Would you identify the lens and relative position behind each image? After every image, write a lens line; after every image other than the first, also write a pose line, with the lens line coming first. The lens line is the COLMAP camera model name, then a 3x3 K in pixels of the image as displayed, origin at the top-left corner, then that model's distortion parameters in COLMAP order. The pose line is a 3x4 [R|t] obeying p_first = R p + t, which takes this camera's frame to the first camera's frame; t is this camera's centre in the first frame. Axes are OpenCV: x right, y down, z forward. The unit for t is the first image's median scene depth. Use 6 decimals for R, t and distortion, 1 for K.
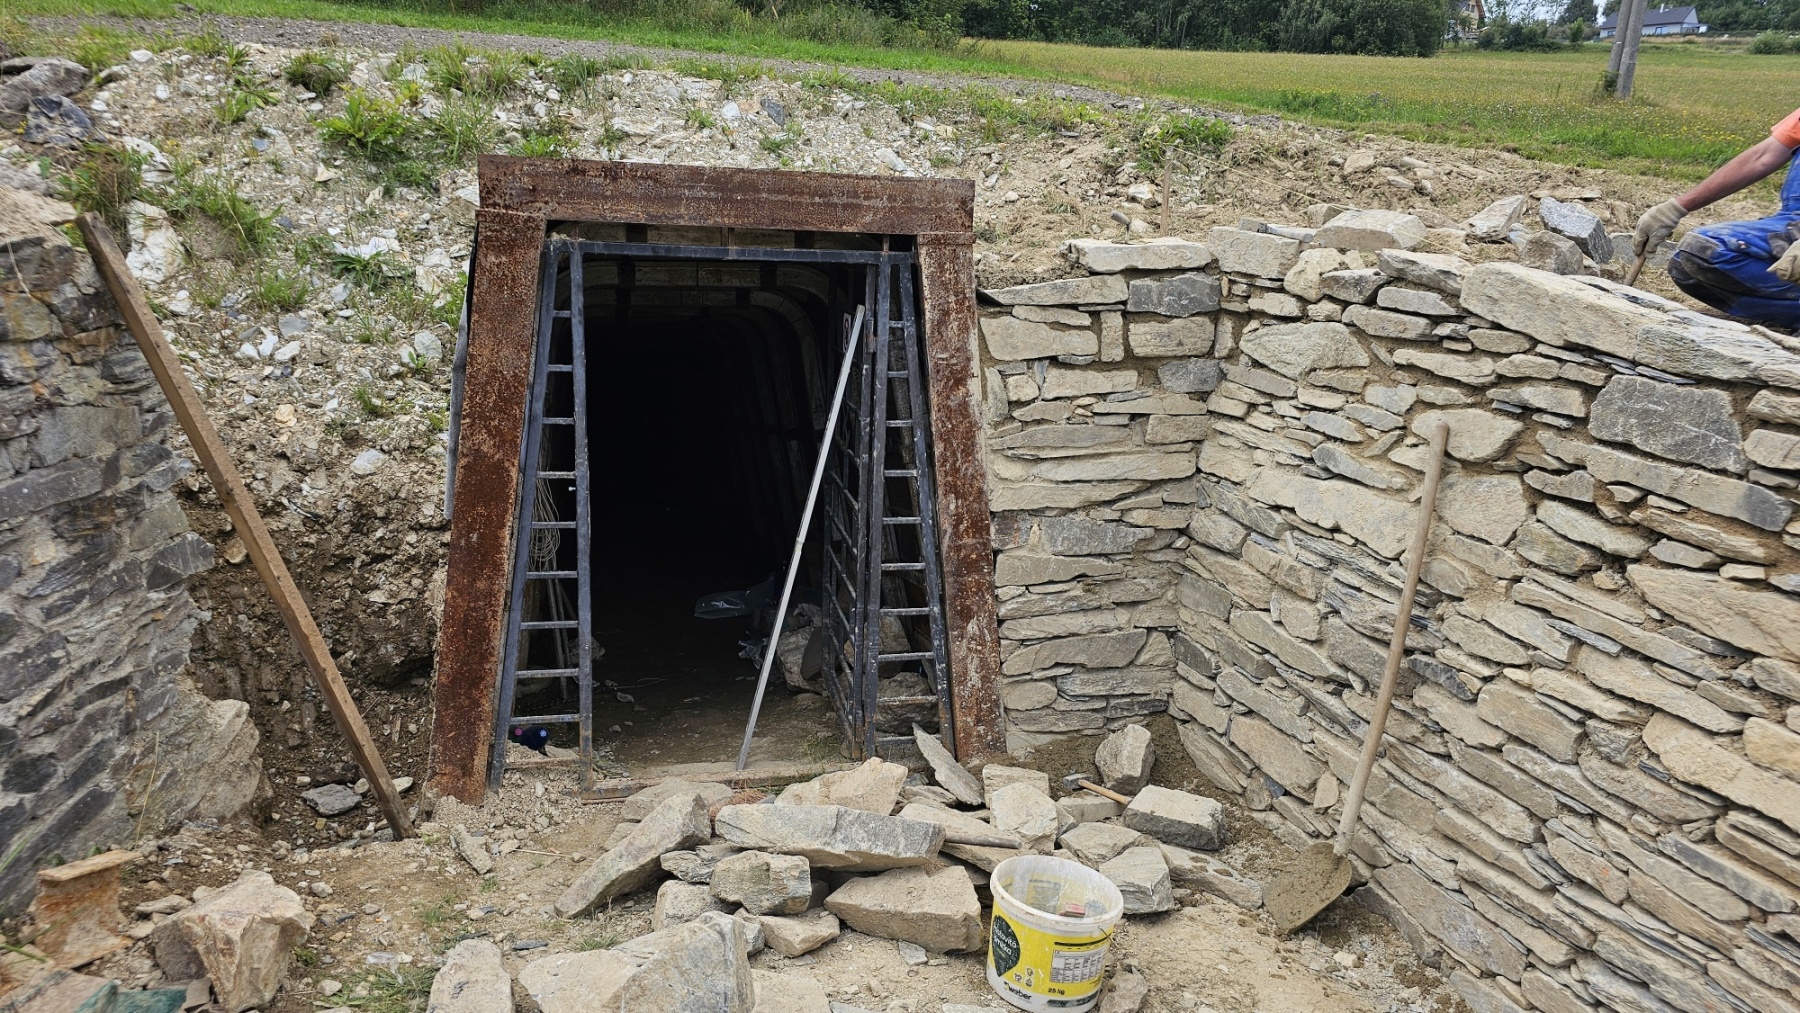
lens RADIAL K [[1193.8, 0, 889.3], [0, 1193.8, 521.5], [0, 0, 1]] dist [0.085494, -0.082319]
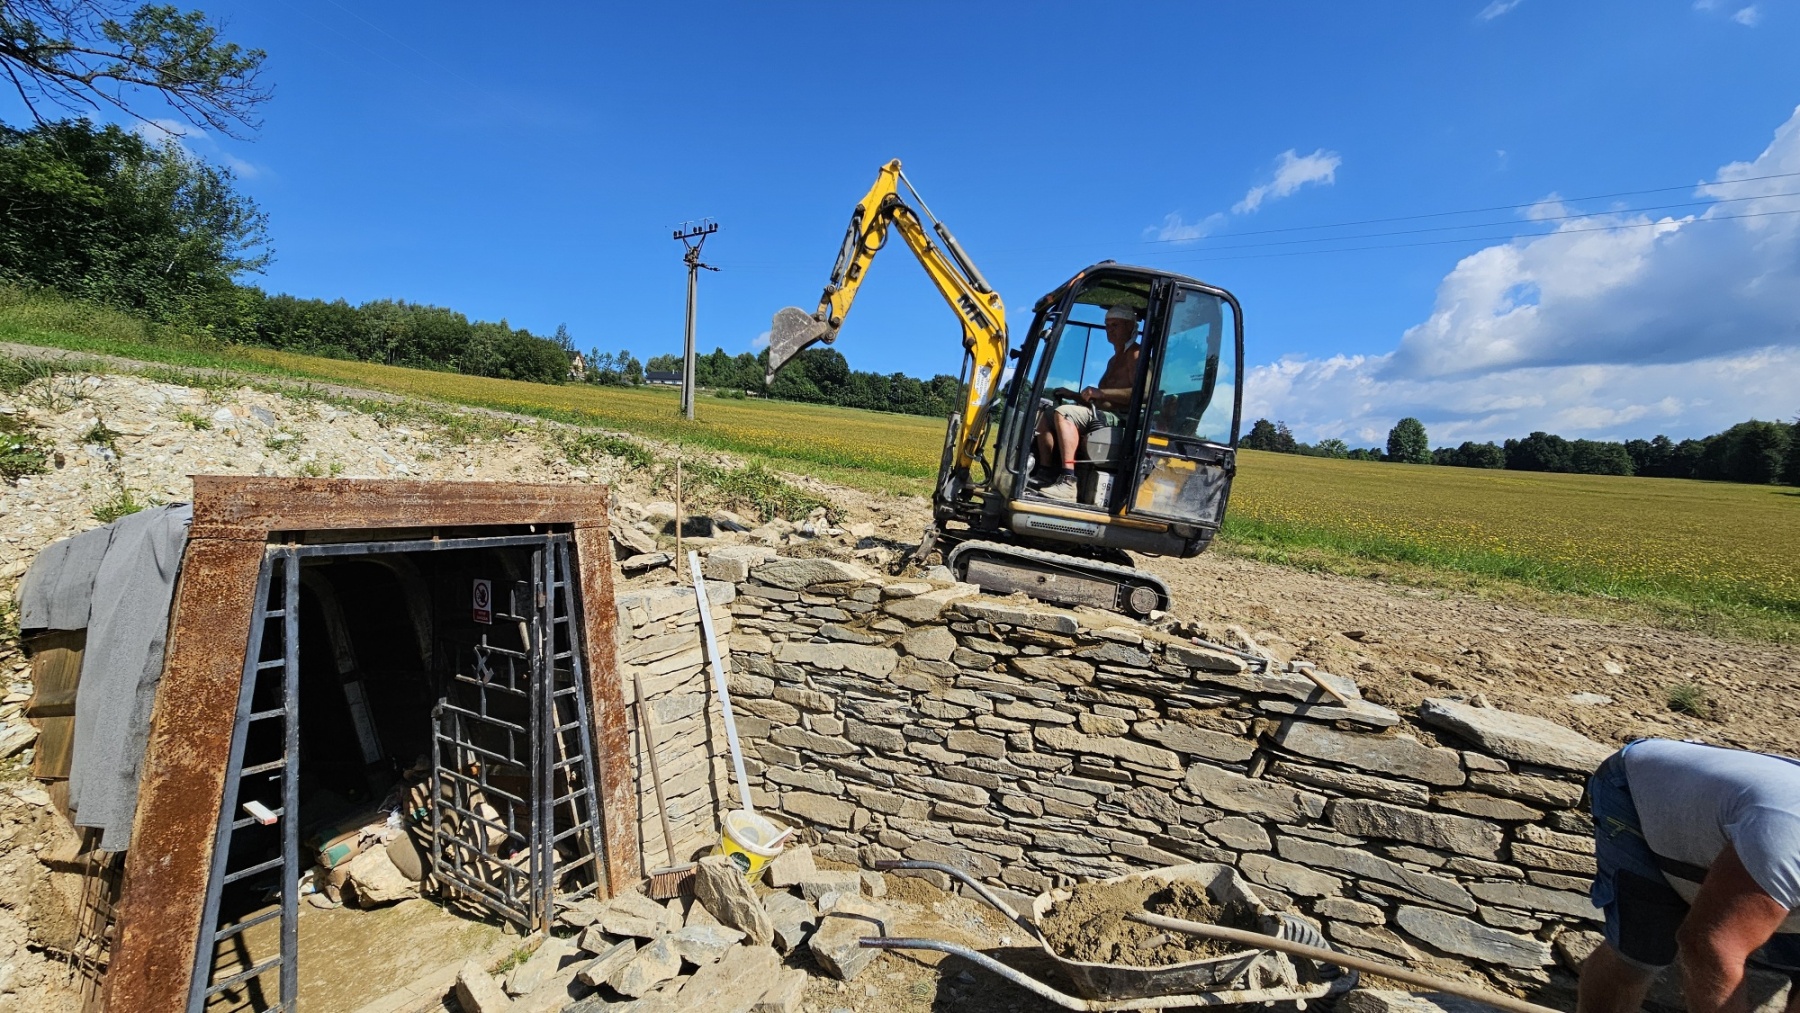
lens RADIAL K [[733.4, 0, 891.8], [0, 733.4, 502.7], [0, 0, 1]] dist [-0.001323, -0.000485]
pose [[0.674938, -0.034479, 0.737069, -0.344584], [0.184970, 0.974919, -0.123773, -0.078071], [-0.714314, 0.219875, 0.664387, 0.132338]]
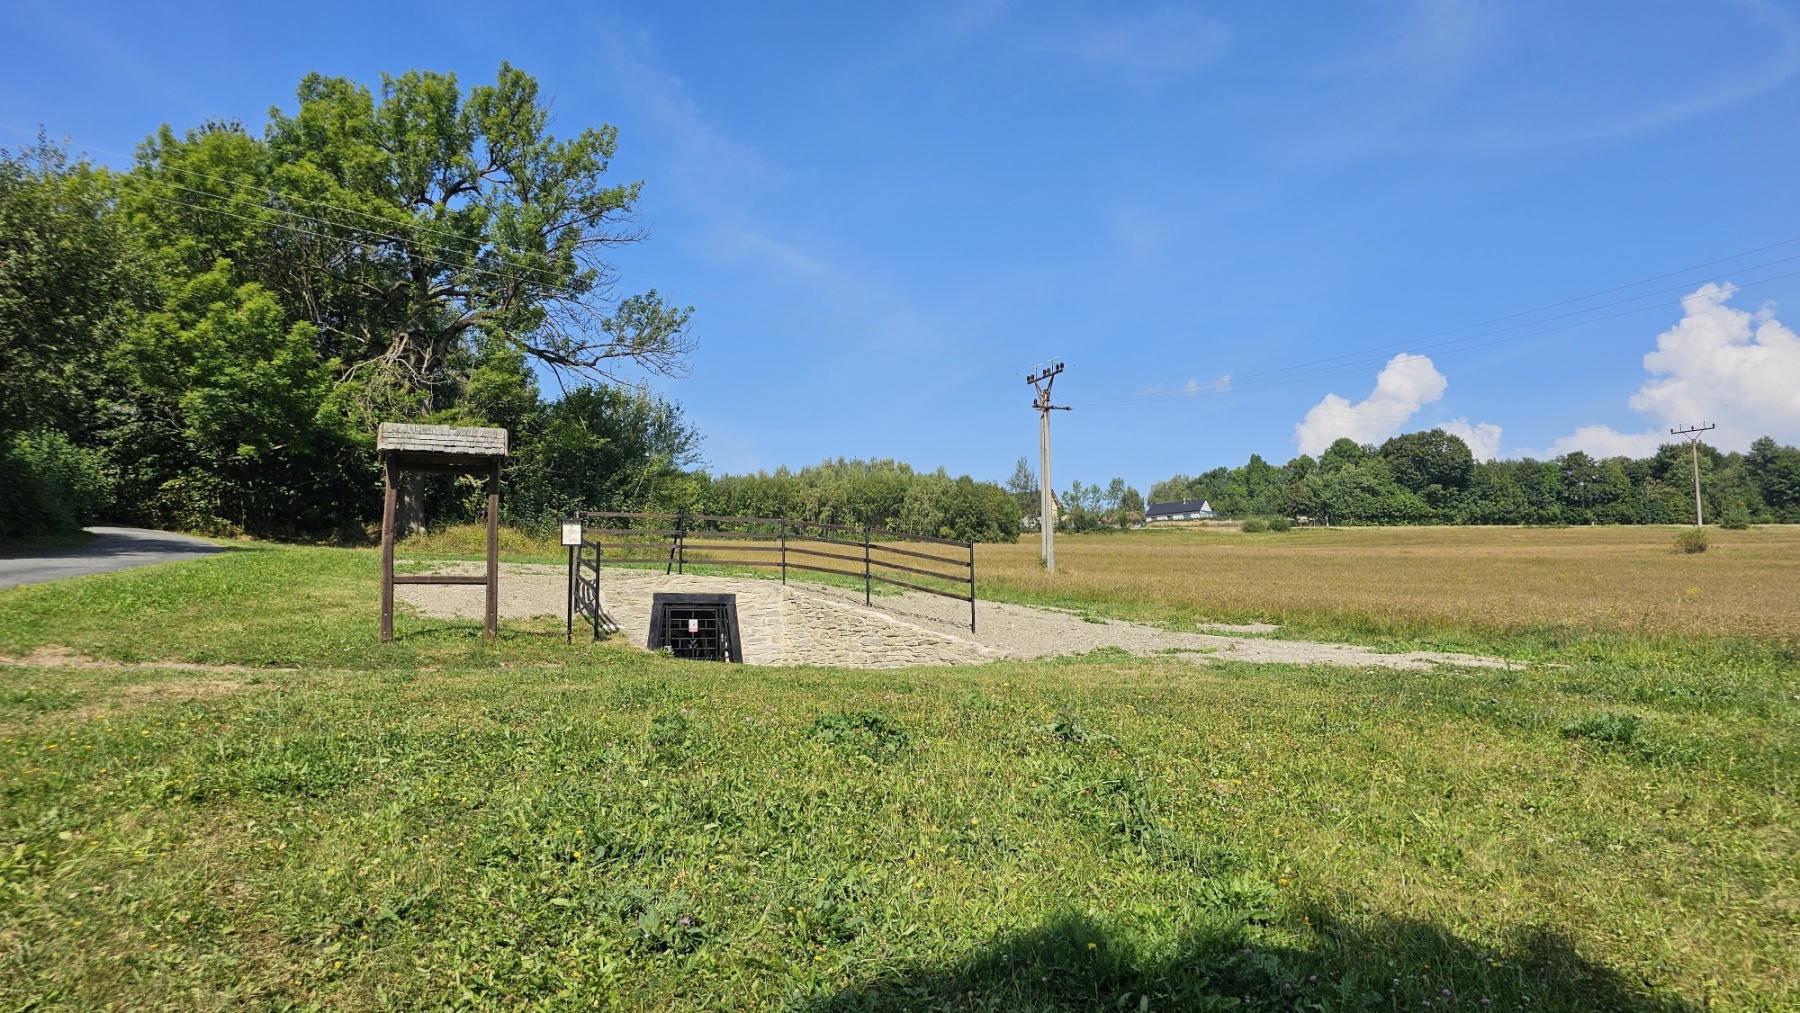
lens RADIAL K [[1190.0, 0, 900.0], [0, 1190.0, 506.5], [0, 0, 1]] dist [0.085587, -0.085263]
pose [[0.961749, -0.019595, 0.273229, -0.646020], [0.123864, 0.920753, -0.369962, 1.380450], [-0.244327, 0.389654, 0.887960, -3.963418]]
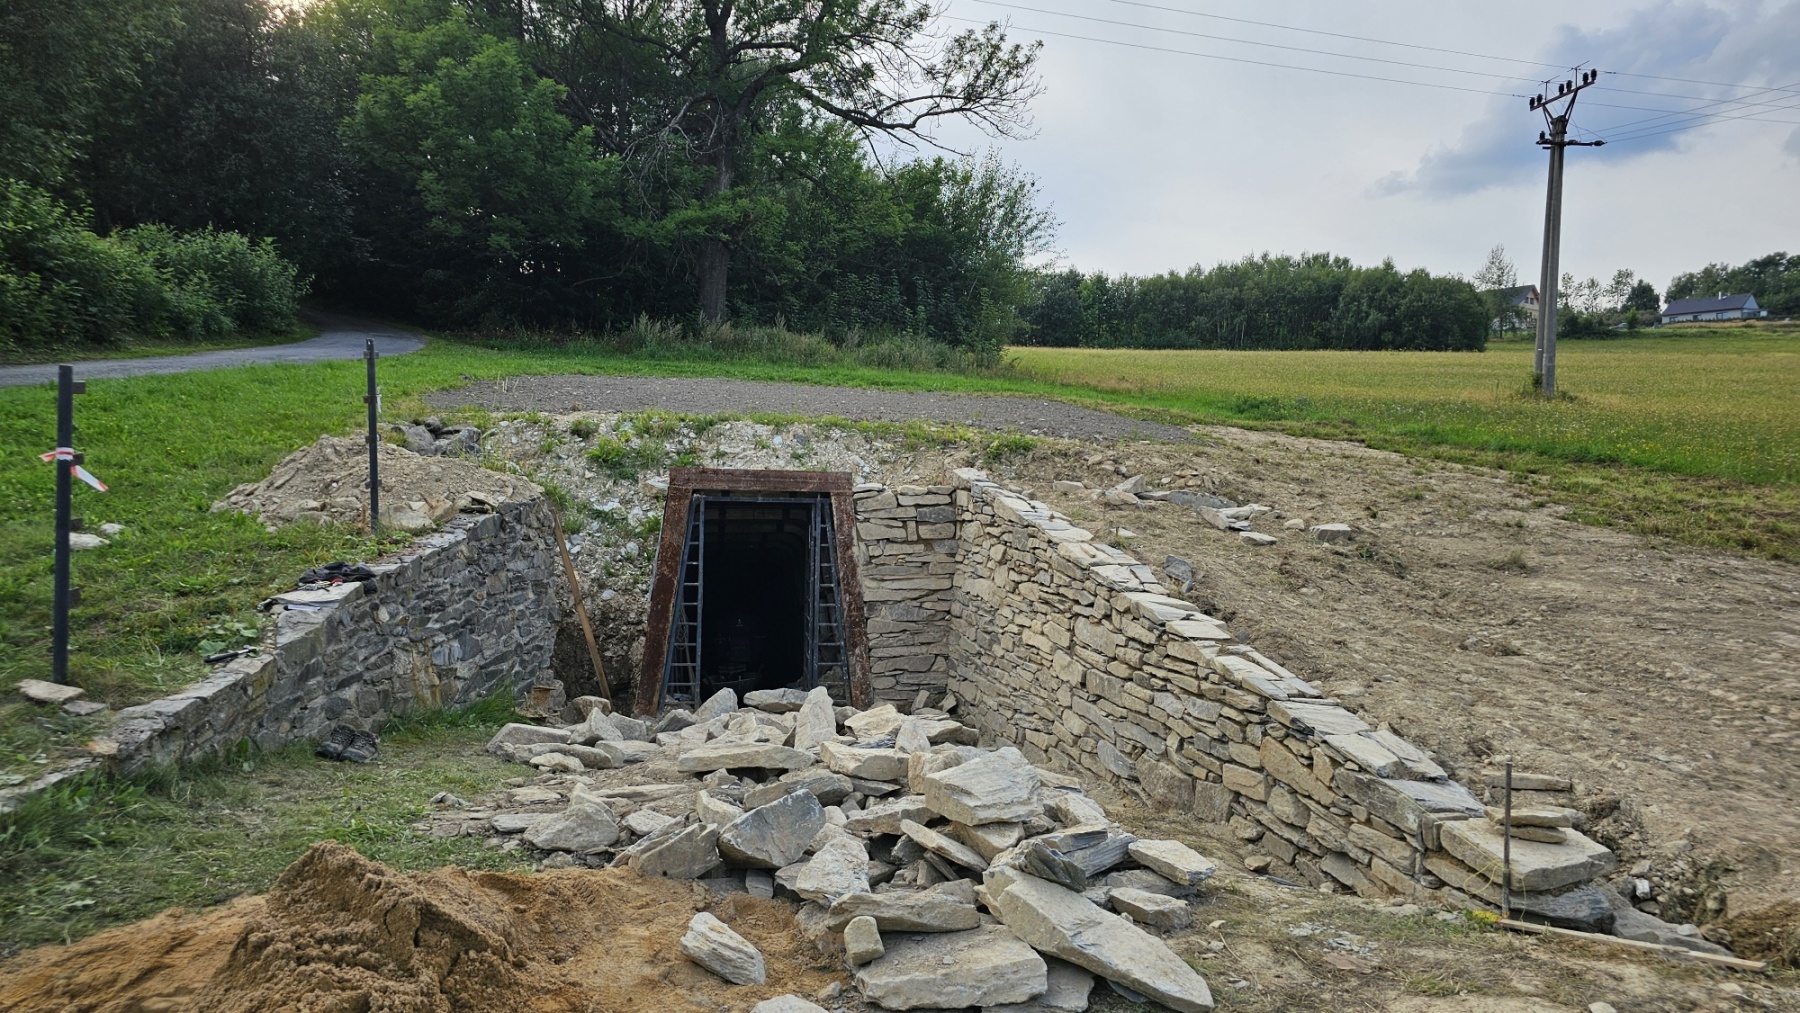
lens RADIAL K [[1190.0, 0, 900.0], [0, 1190.0, 506.5], [0, 0, 1]] dist [0.085587, -0.085263]
pose [[0.997190, -0.016876, -0.072984, 0.343261], [-0.001098, 0.970898, -0.239491, 0.390673], [0.074902, 0.238899, 0.968151, -1.414571]]
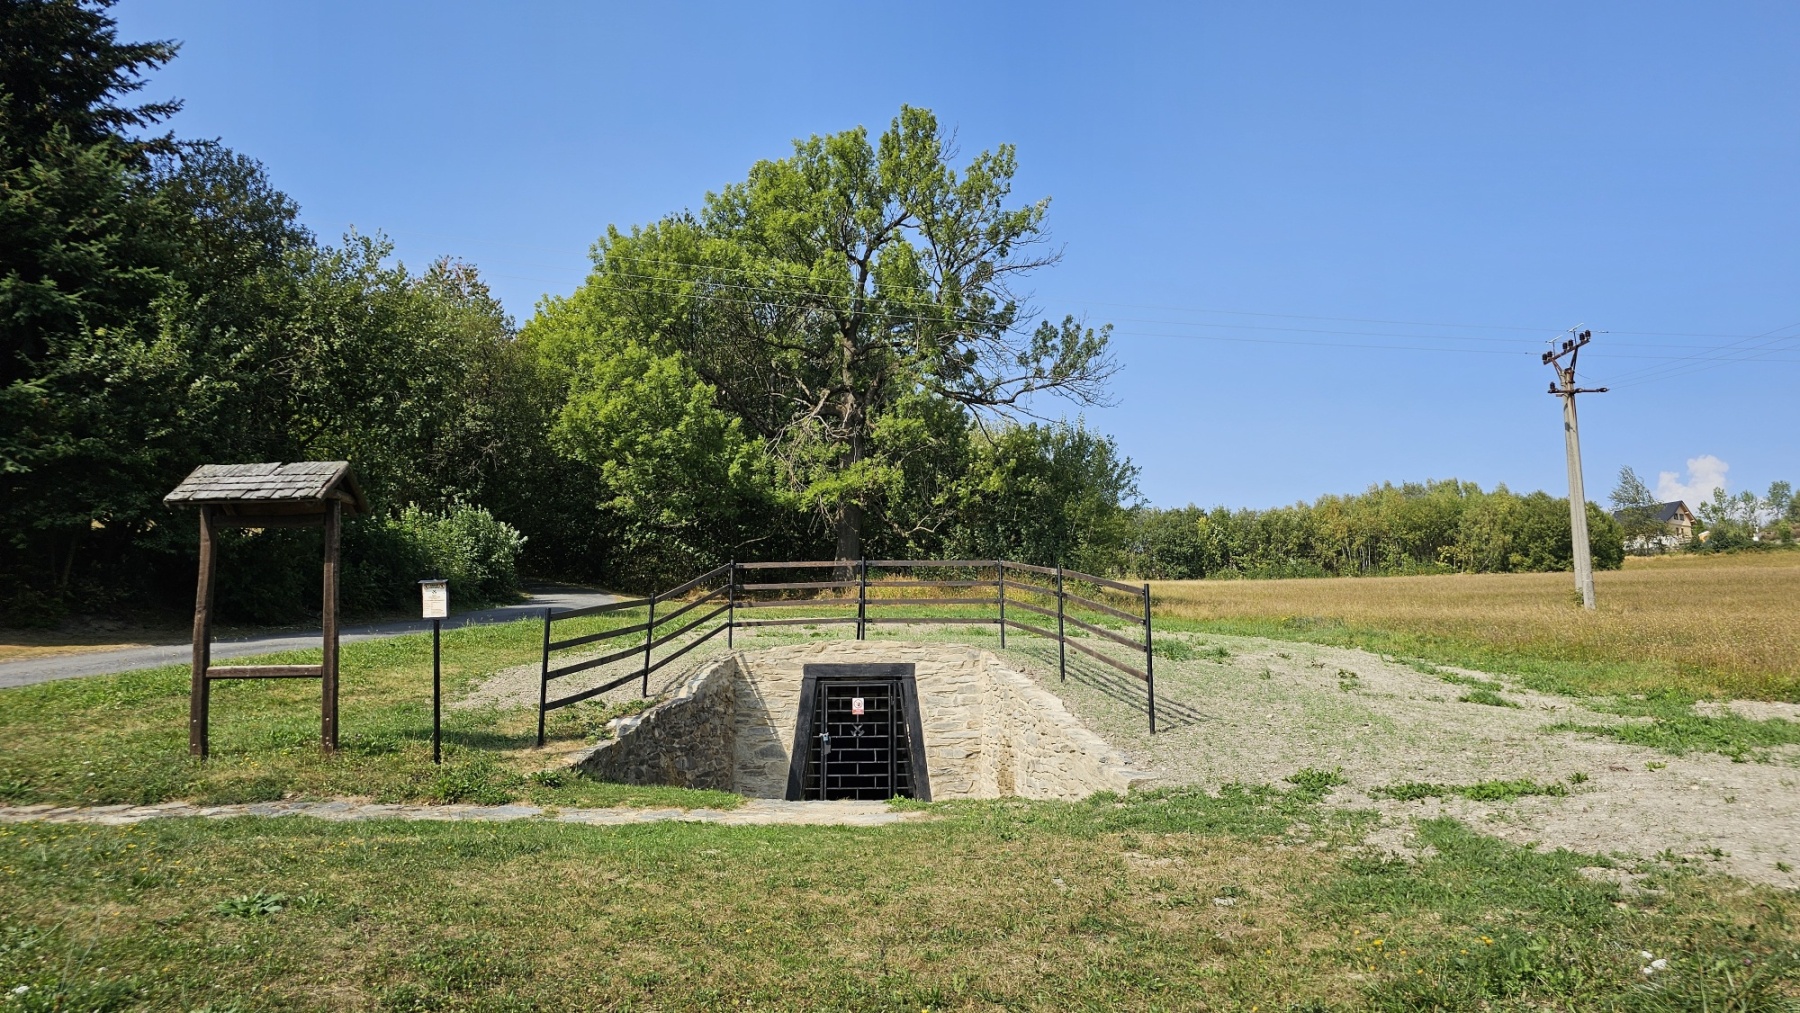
lens RADIAL K [[1185.1, 0, 906.4], [0, 1185.1, 519.6], [0, 0, 1]] dist [0.088108, -0.086808]
pose [[0.981638, -0.076319, -0.174819, 0.748229], [-0.004078, 0.907868, -0.419237, 0.931548], [0.190709, 0.412252, 0.890886, -2.714918]]
